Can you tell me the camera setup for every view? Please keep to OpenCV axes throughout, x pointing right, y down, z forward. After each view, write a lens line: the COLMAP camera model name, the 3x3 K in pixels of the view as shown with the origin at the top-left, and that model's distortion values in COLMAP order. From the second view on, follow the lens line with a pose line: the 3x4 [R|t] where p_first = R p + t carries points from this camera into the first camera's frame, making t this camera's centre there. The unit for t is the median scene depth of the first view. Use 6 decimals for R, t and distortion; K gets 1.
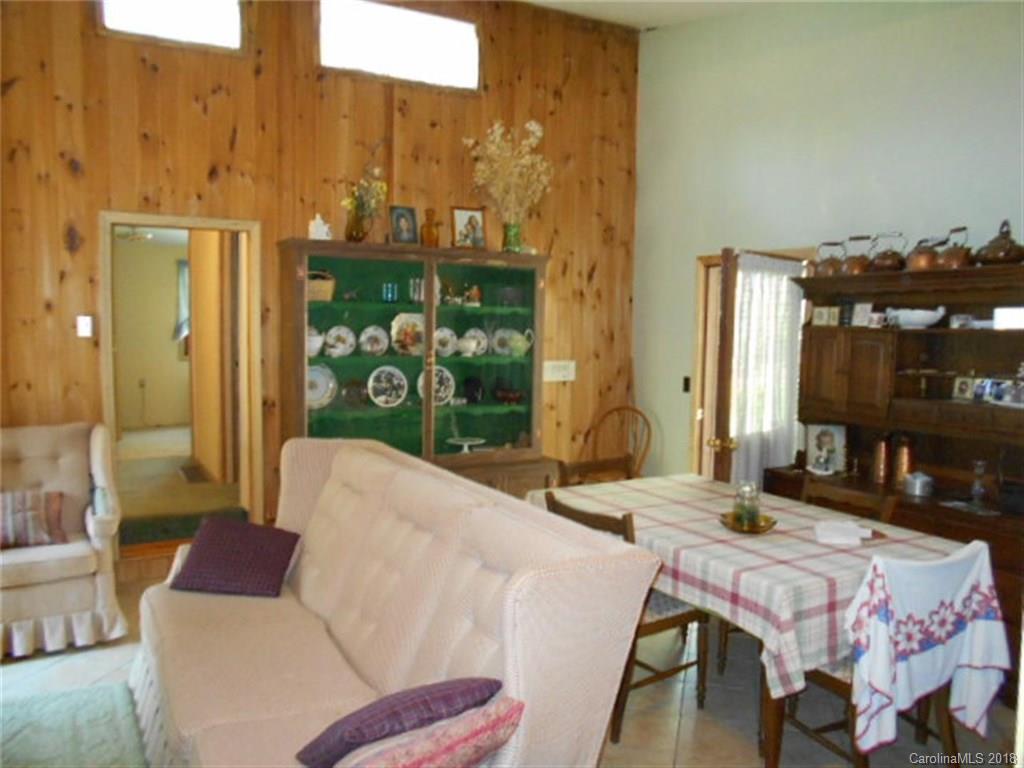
lens RADIAL K [[789.8, 0, 521.8], [0, 789.8, 386.4], [0, 0, 1]] dist [-0.016399, -0.008931]
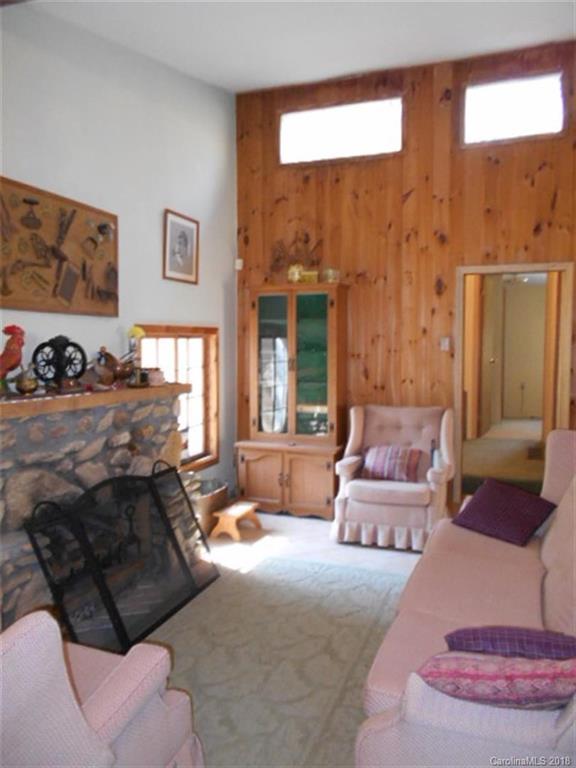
lens RADIAL K [[592.3, 0, 296.0], [0, 592.3, 382.0], [0, 0, 1]] dist [-0.016399, -0.008931]
pose [[0.639194, 0.036793, -0.768165, 0.141876], [-0.049400, 0.998756, 0.006731, 0.003408], [0.767457, 0.033645, 0.640216, 0.052169]]
